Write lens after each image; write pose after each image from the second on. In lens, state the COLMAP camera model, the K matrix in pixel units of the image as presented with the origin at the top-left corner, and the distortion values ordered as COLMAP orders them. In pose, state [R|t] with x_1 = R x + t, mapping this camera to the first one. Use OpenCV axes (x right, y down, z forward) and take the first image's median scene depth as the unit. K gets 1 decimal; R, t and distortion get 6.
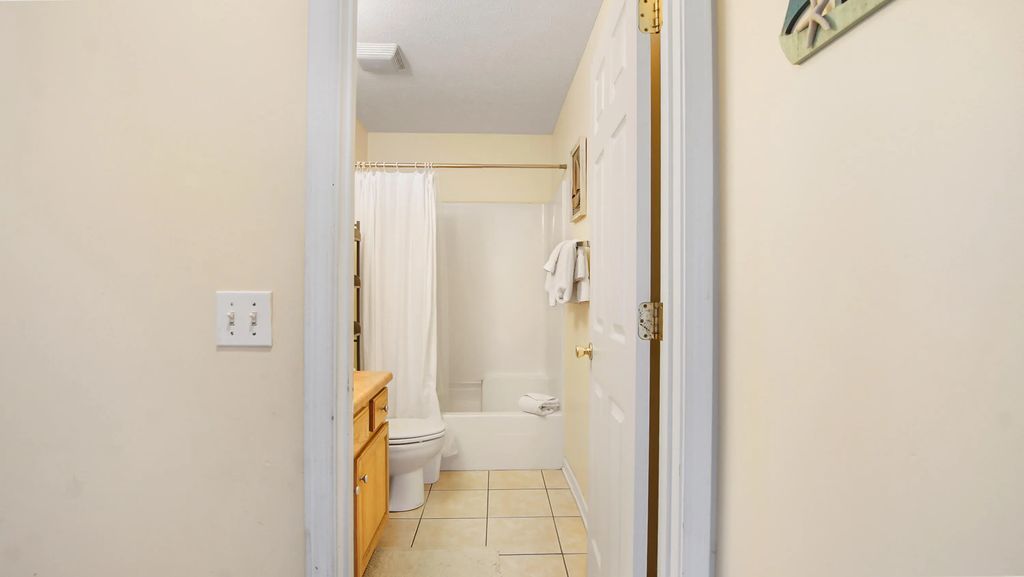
lens RADIAL K [[476.4, 0, 501.4], [0, 476.4, 283.2], [0, 0, 1]] dist [-0.043560, 0.000937]
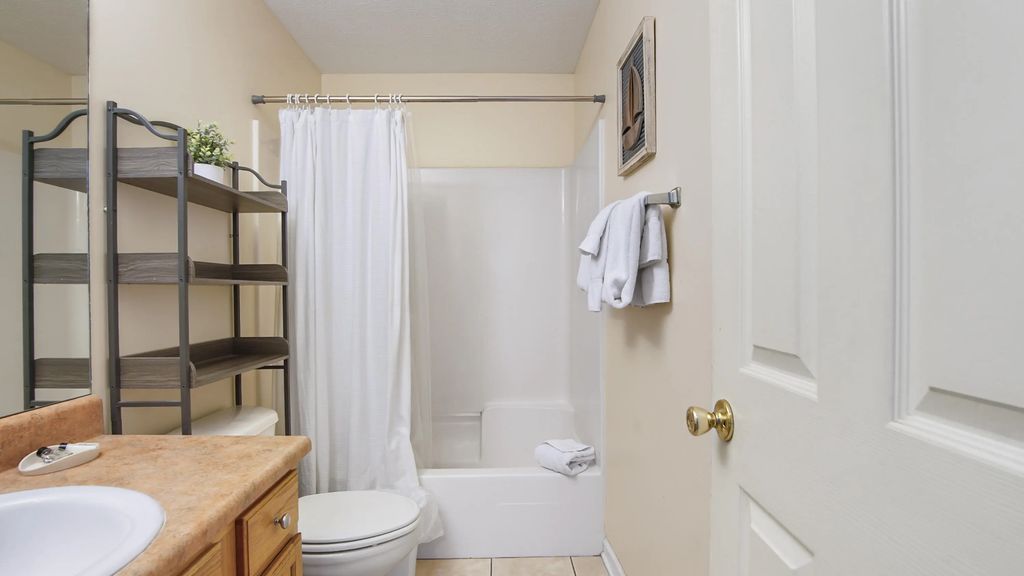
lens RADIAL K [[476.4, 0, 501.4], [0, 476.4, 282.7], [0, 0, 1]] dist [-0.043560, 0.000937]
pose [[0.999950, -0.009660, -0.002573, -0.007296], [0.009656, 0.999952, -0.001603, 0.010363], [0.002588, 0.001578, 0.999995, 0.347202]]
